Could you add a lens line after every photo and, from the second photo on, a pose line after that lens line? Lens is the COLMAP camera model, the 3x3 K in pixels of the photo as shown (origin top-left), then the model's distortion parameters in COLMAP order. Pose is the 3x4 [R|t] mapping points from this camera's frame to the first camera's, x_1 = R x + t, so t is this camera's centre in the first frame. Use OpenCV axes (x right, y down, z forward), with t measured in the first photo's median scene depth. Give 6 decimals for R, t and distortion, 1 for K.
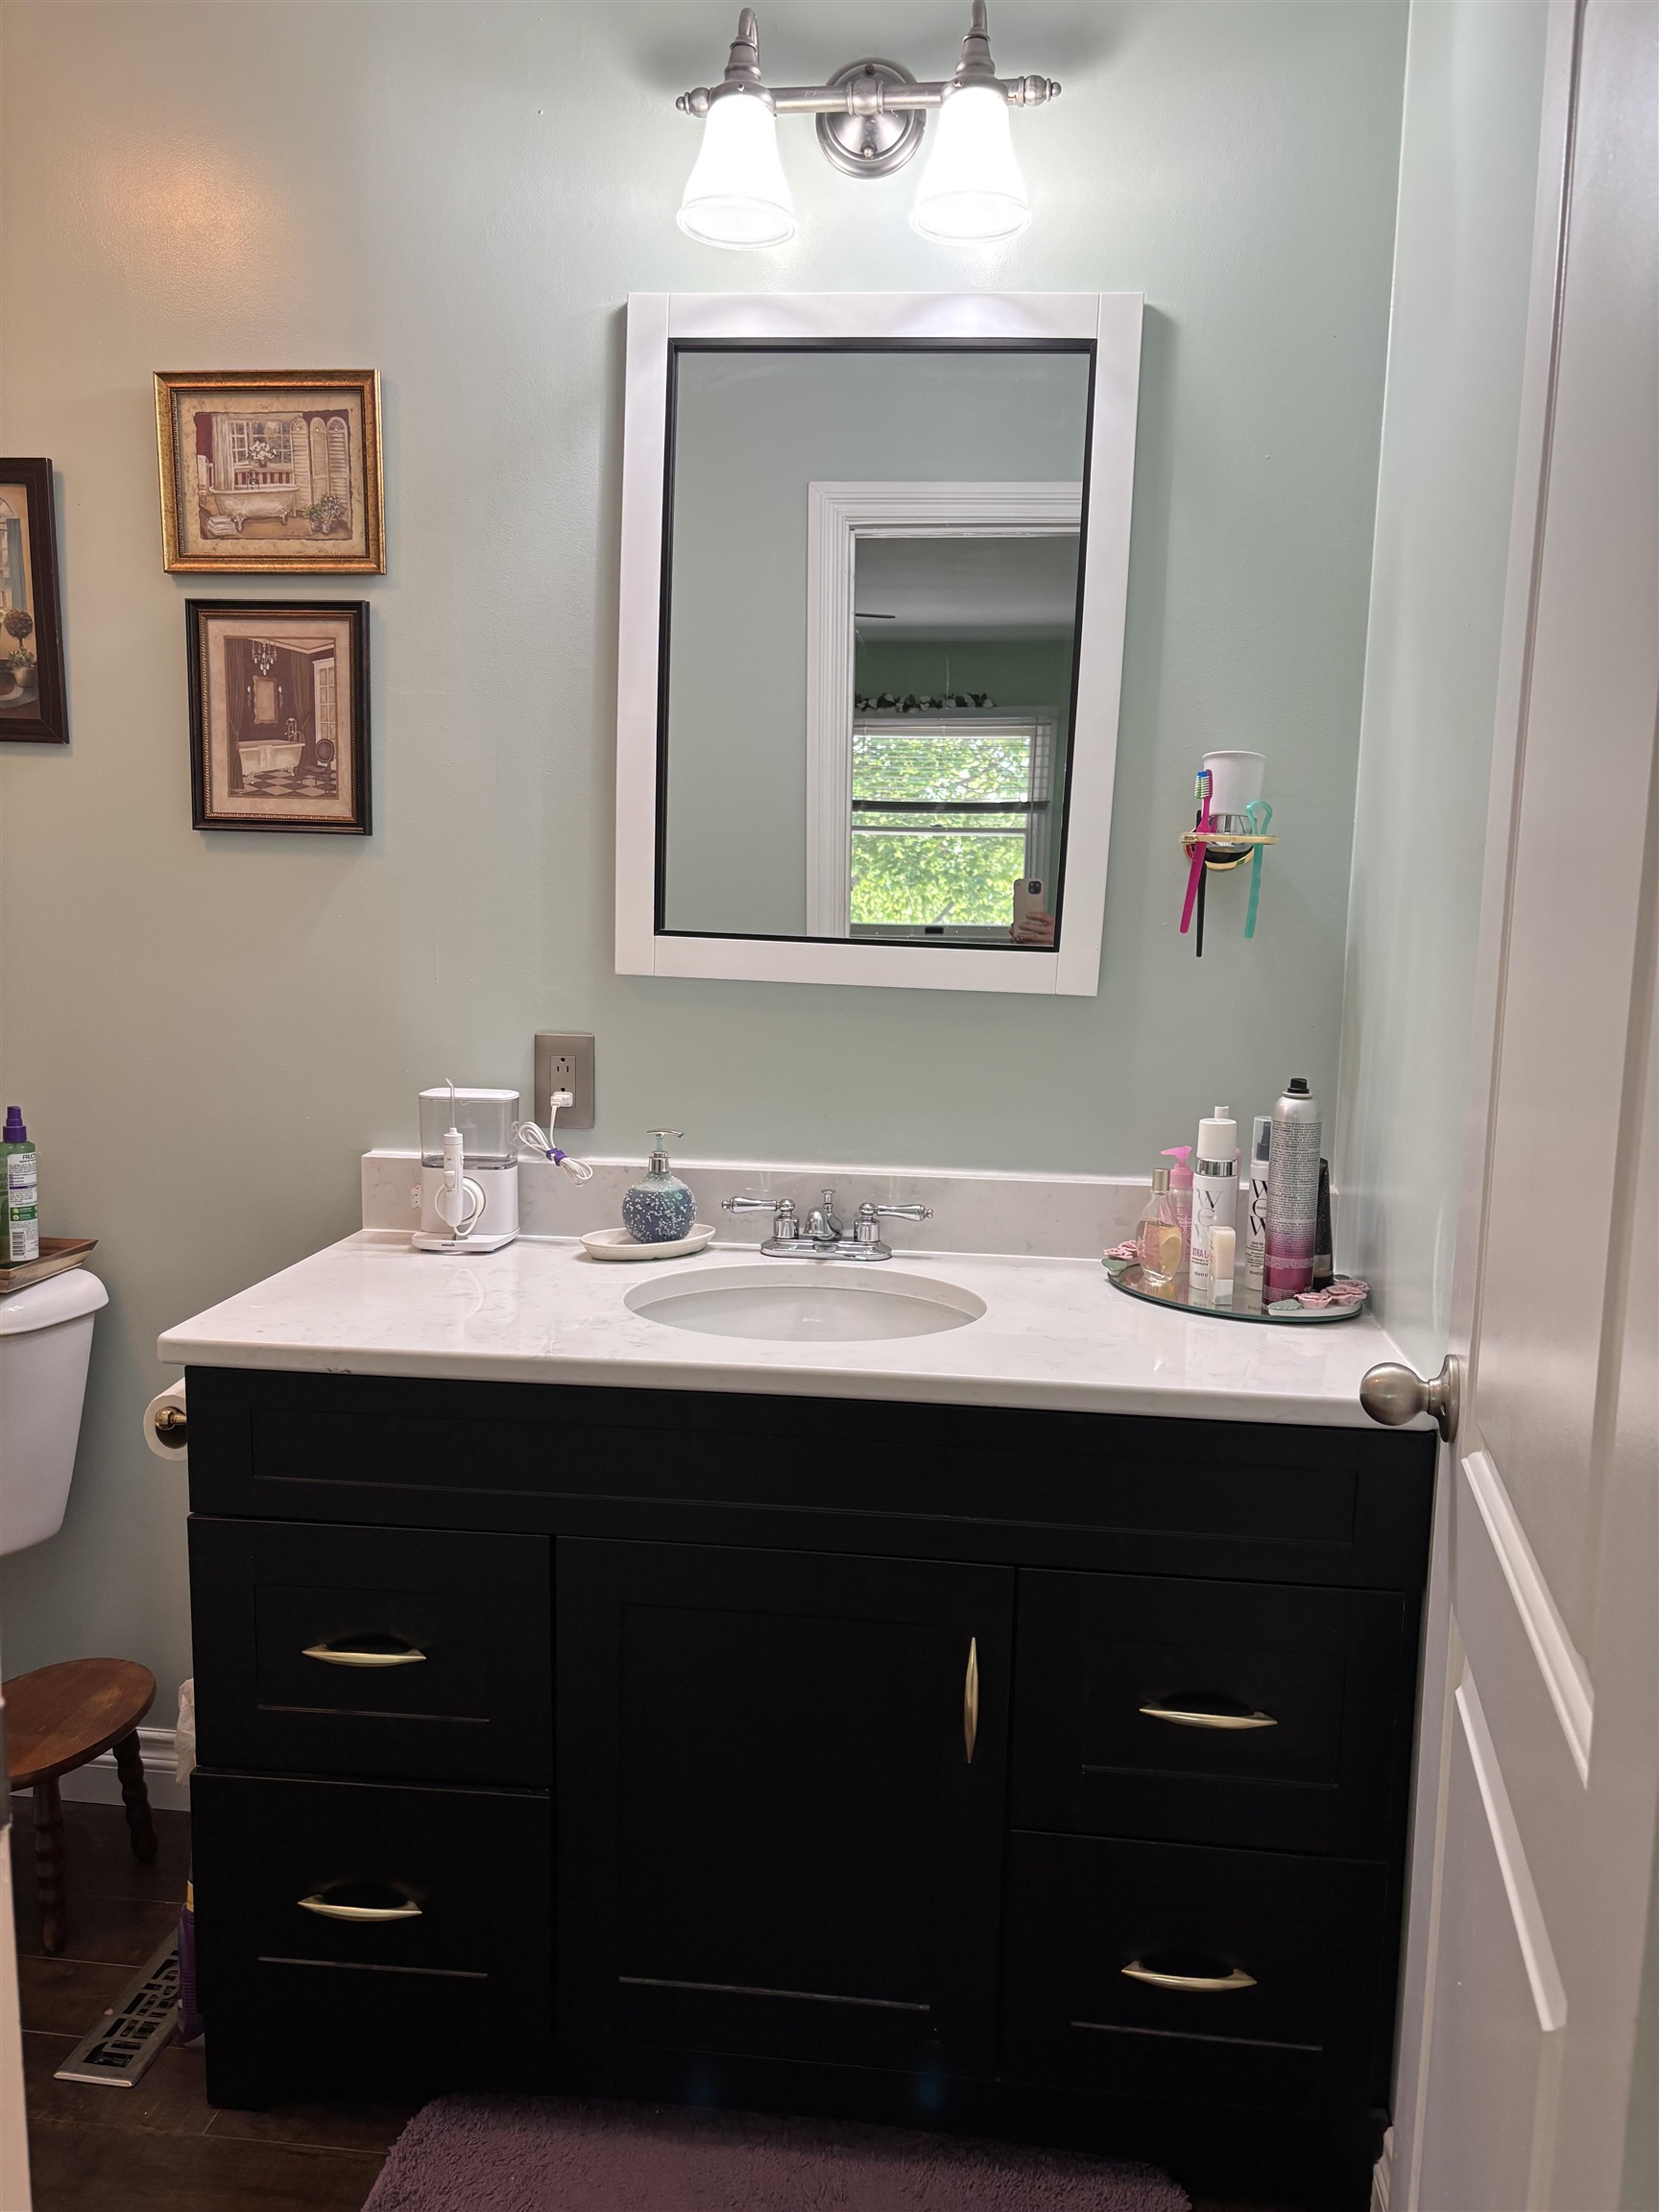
lens RADIAL K [[1672.4, 0, 827.2], [0, 1672.4, 1112.9], [0, 0, 1]] dist [0.050150, -0.054500]
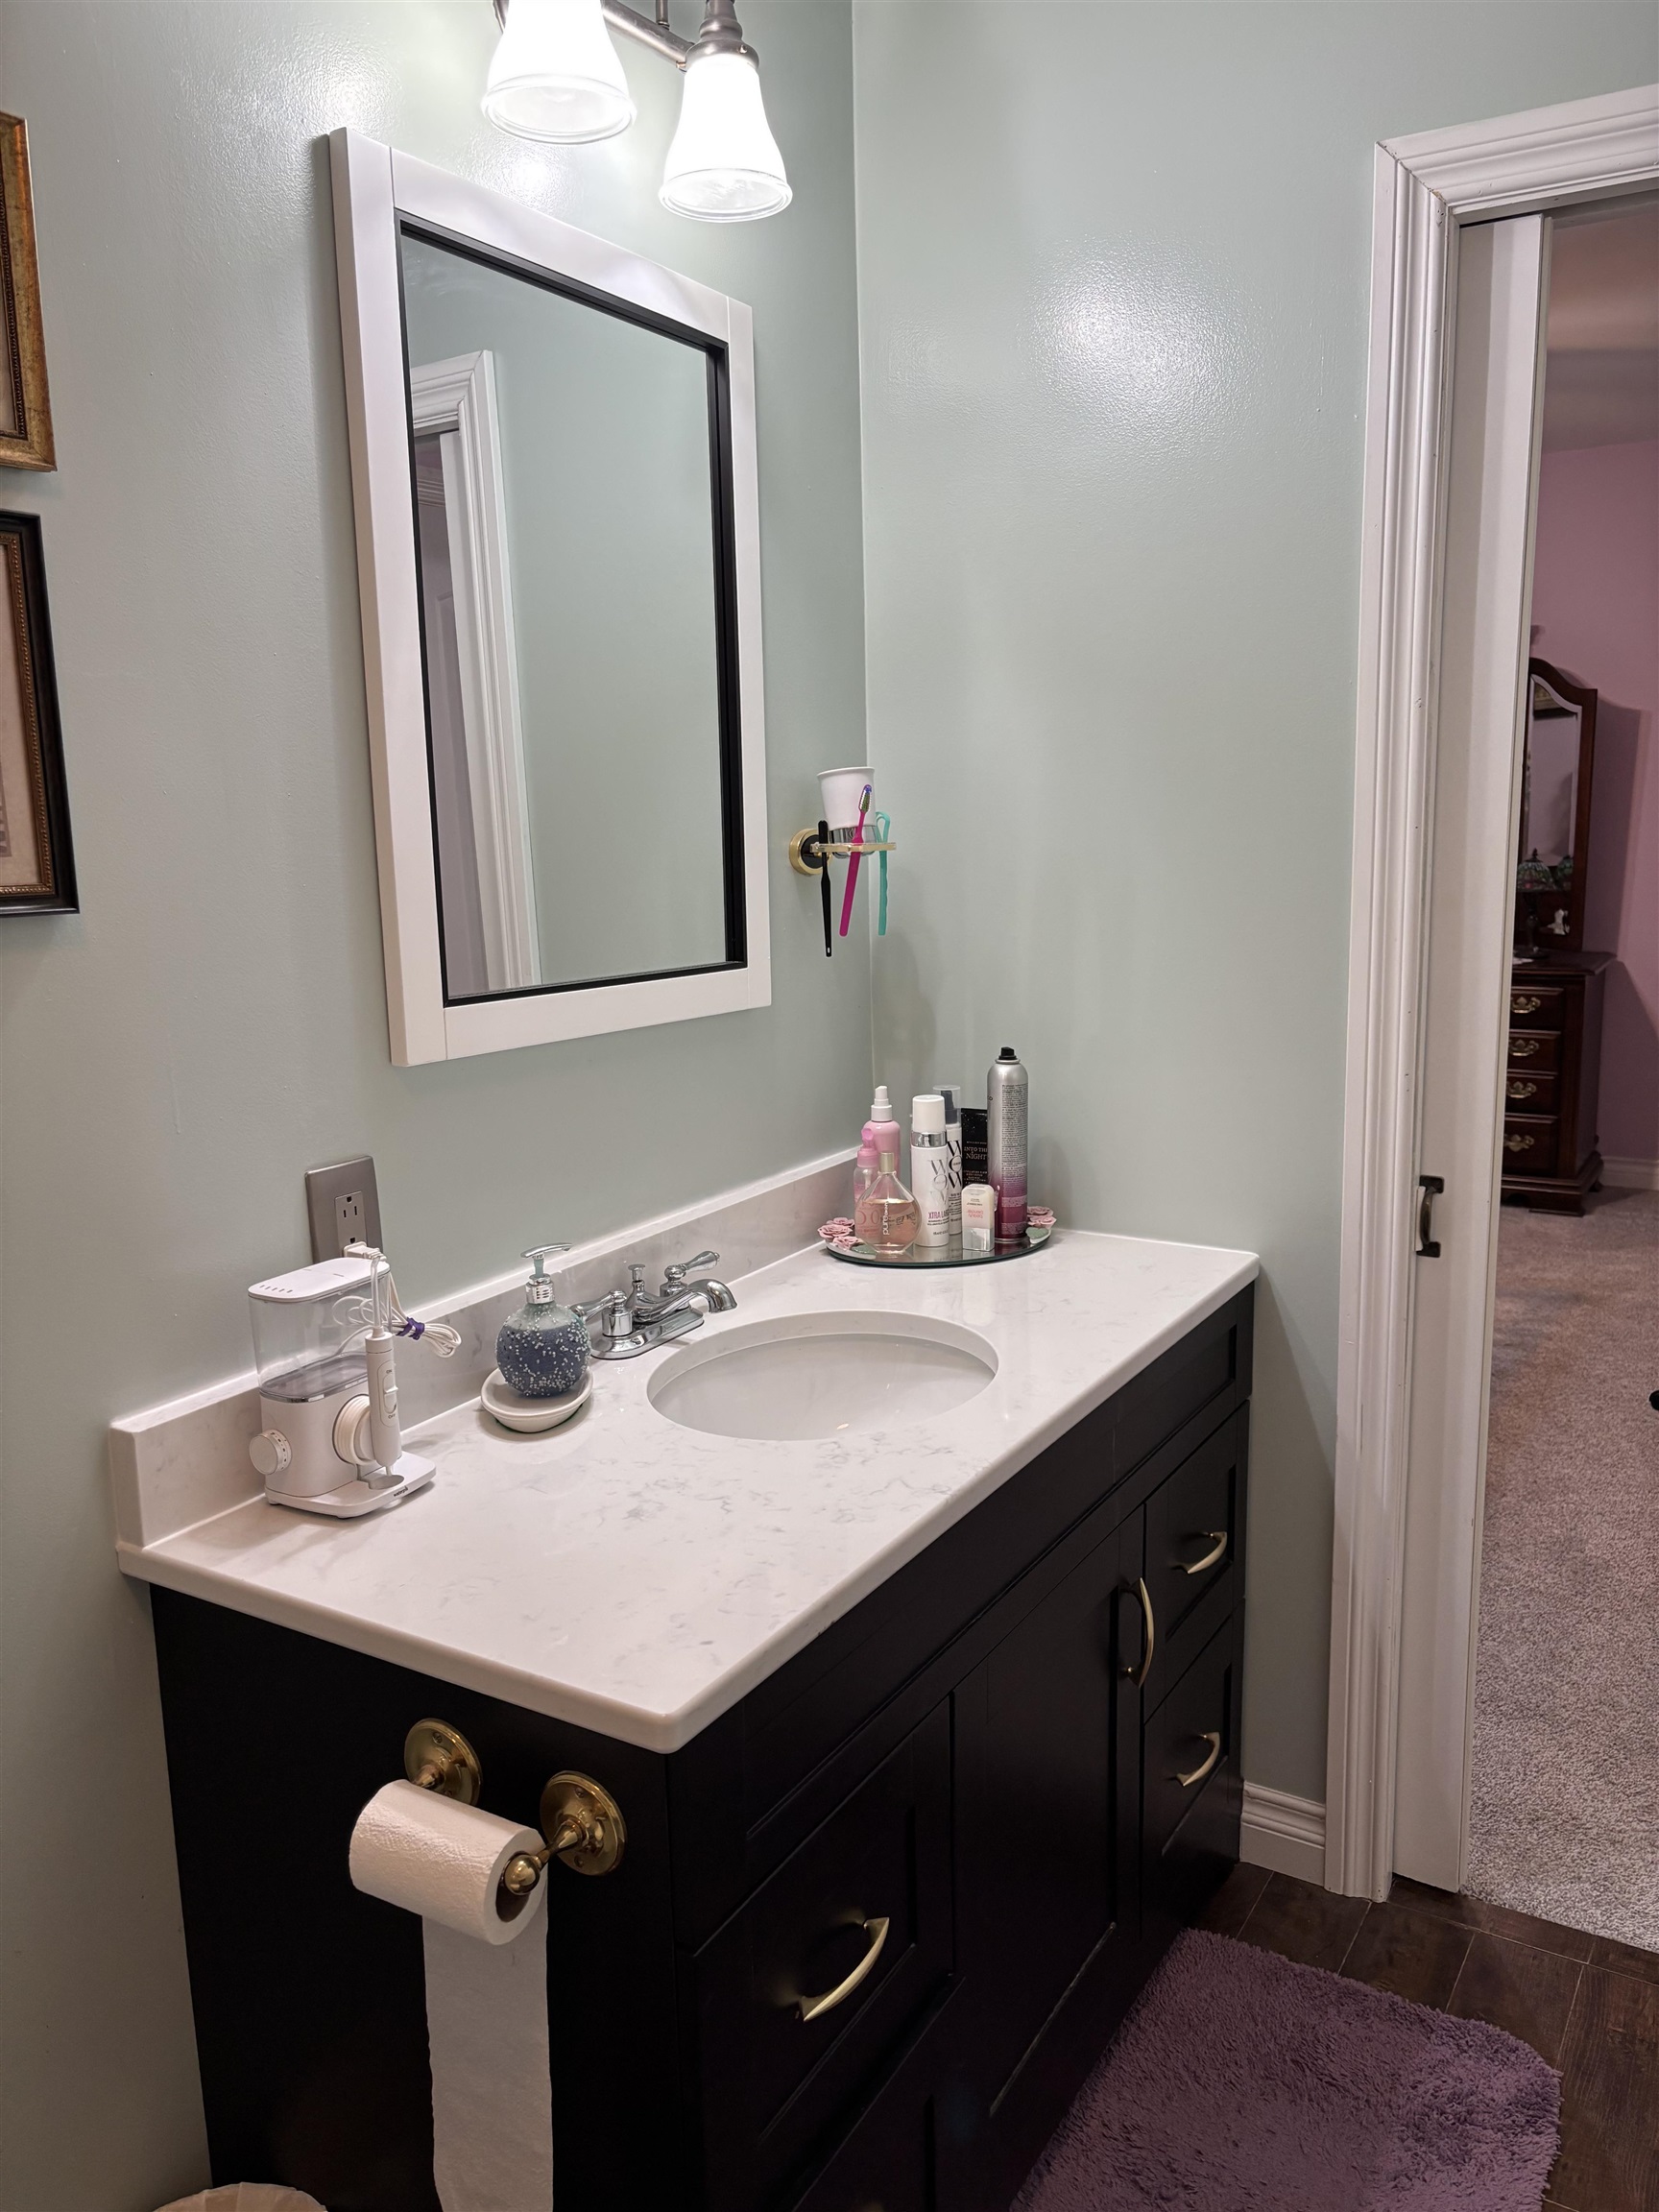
lens RADIAL K [[1672.4, 0, 836.6], [0, 1672.4, 1103.5], [0, 0, 1]] dist [0.050150, -0.054500]
pose [[0.416381, -0.190532, 0.889002, -0.708213], [0.155725, 0.978292, 0.136731, -0.138616], [-0.895755, 0.081507, 0.437012, 0.504215]]
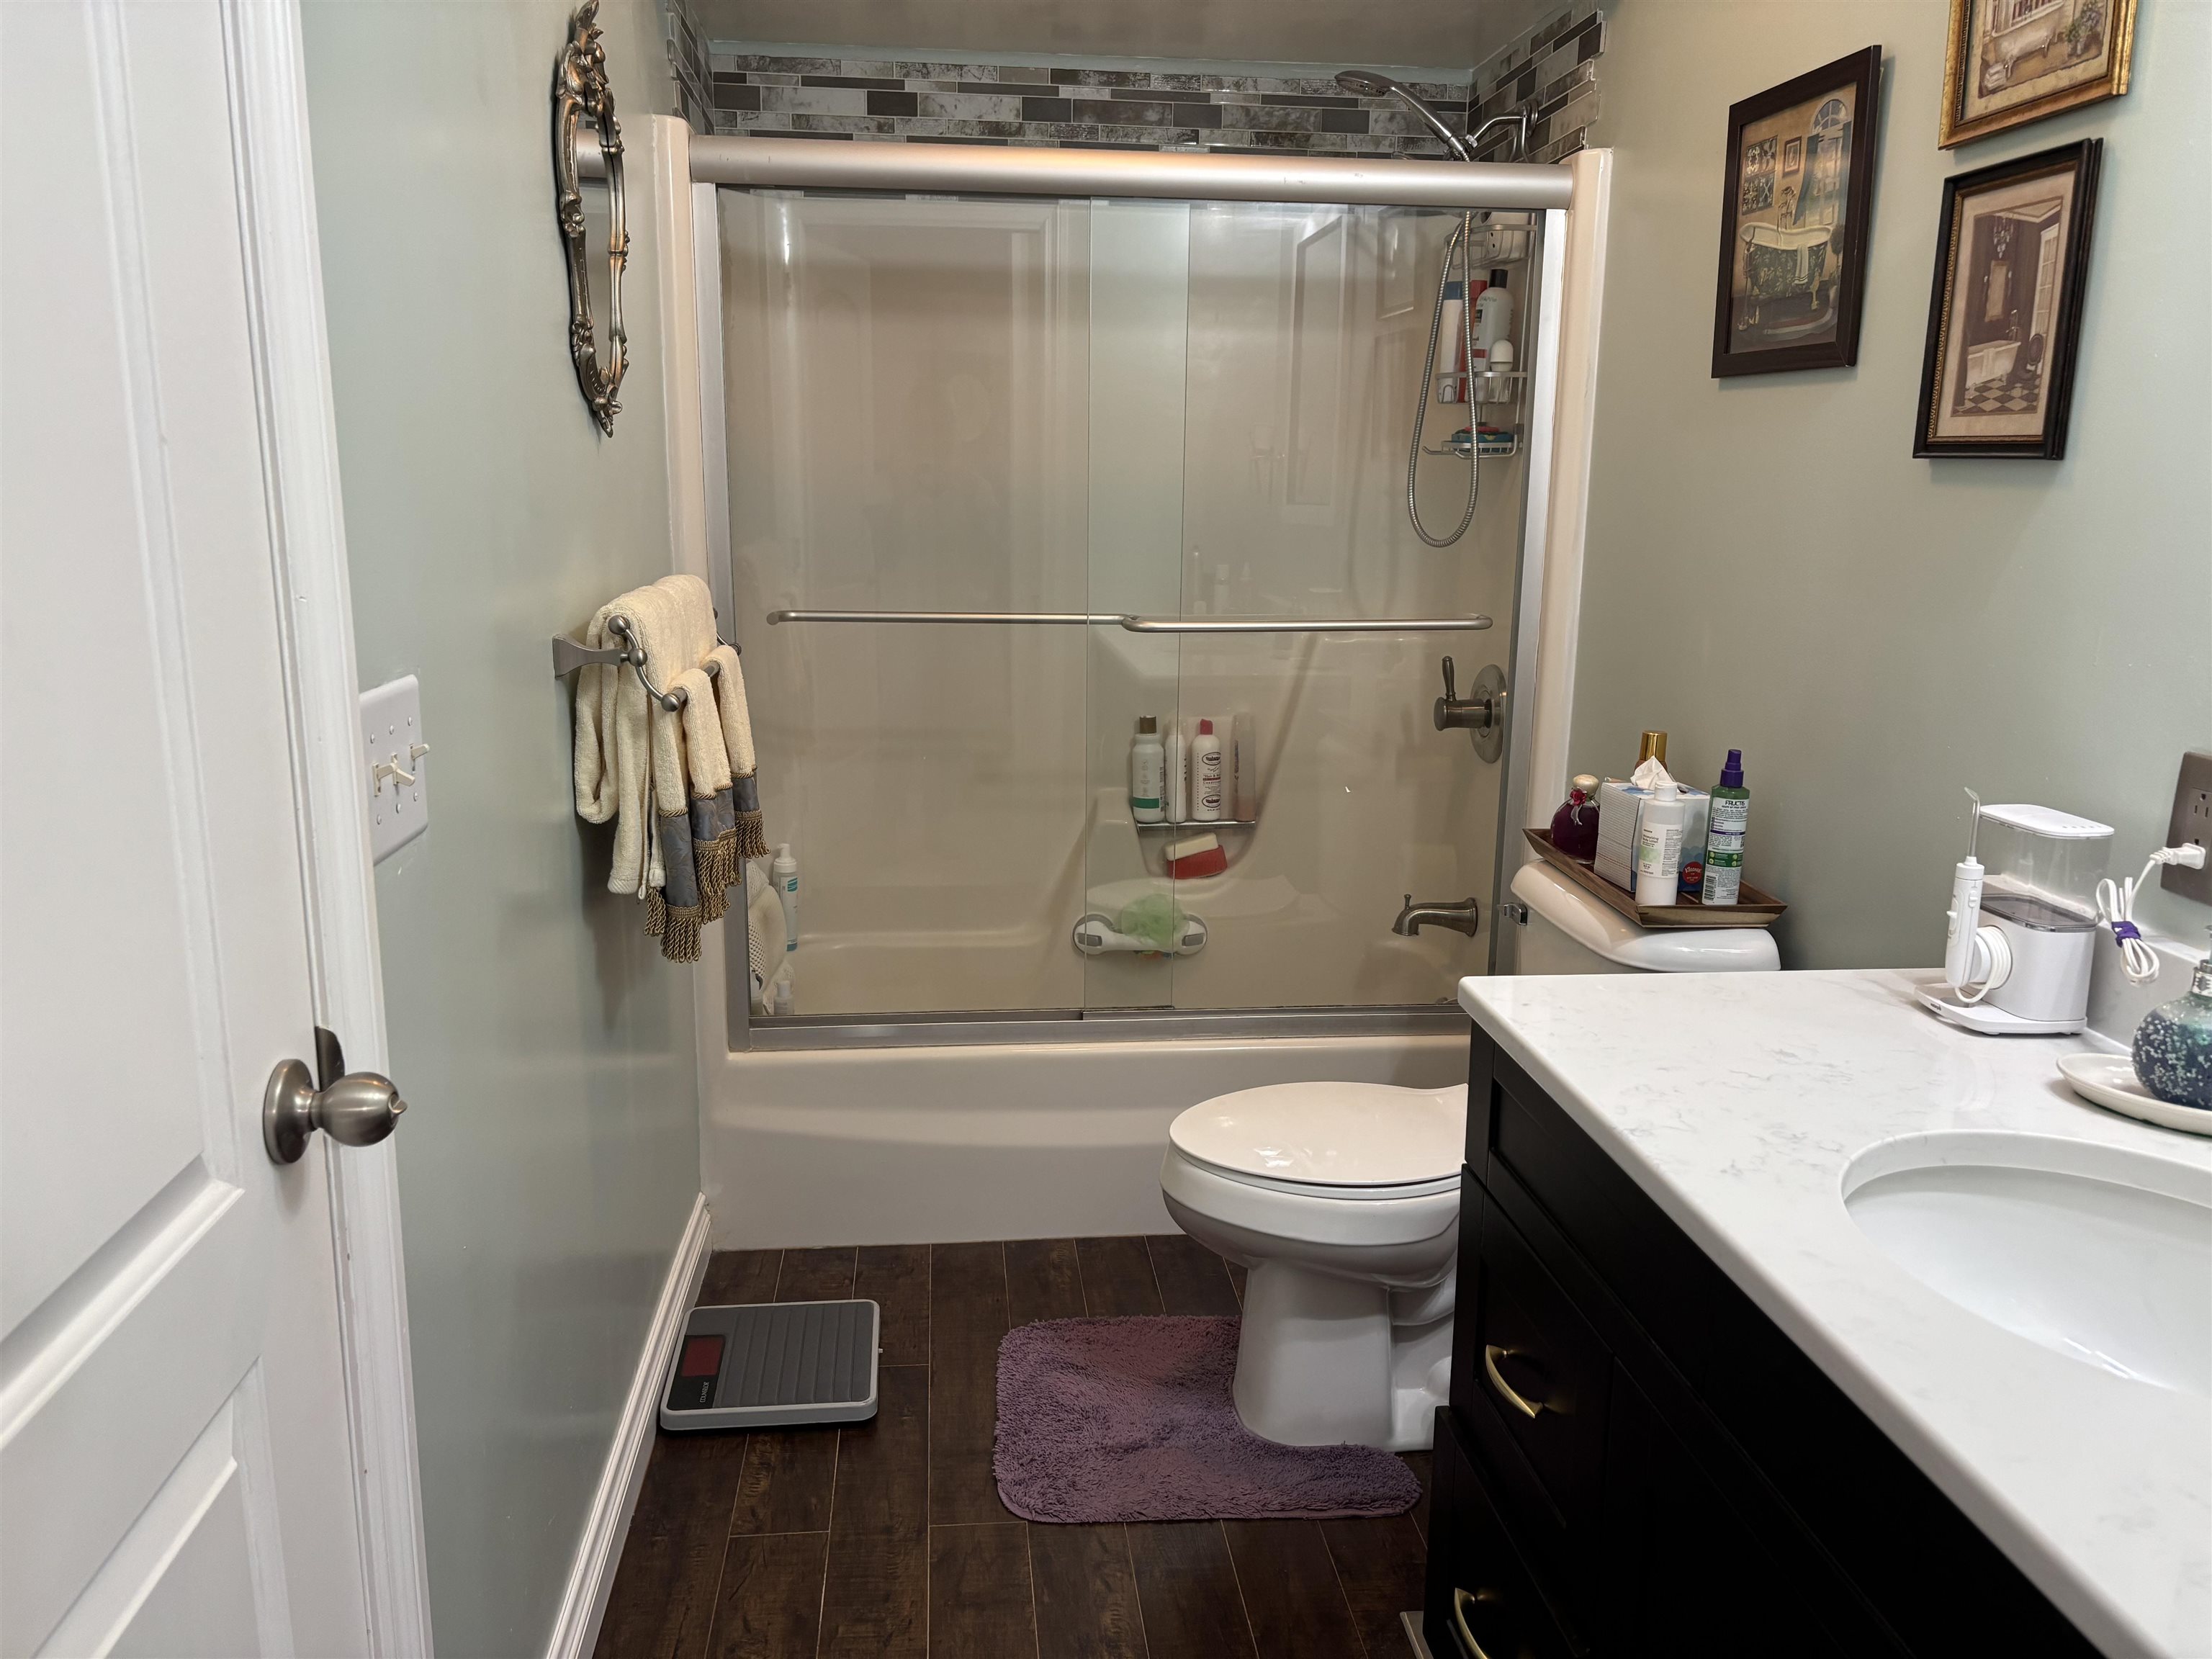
lens RADIAL K [[1672.4, 0, 1117.7], [0, 1672.4, 823.2], [0, 0, 1]] dist [0.050150, -0.054500]
pose [[0.219040, 0.185768, -0.957868, 0.389446], [-0.141276, 0.977401, 0.157250, -0.066852], [0.965434, 0.100879, 0.240334, 0.435618]]
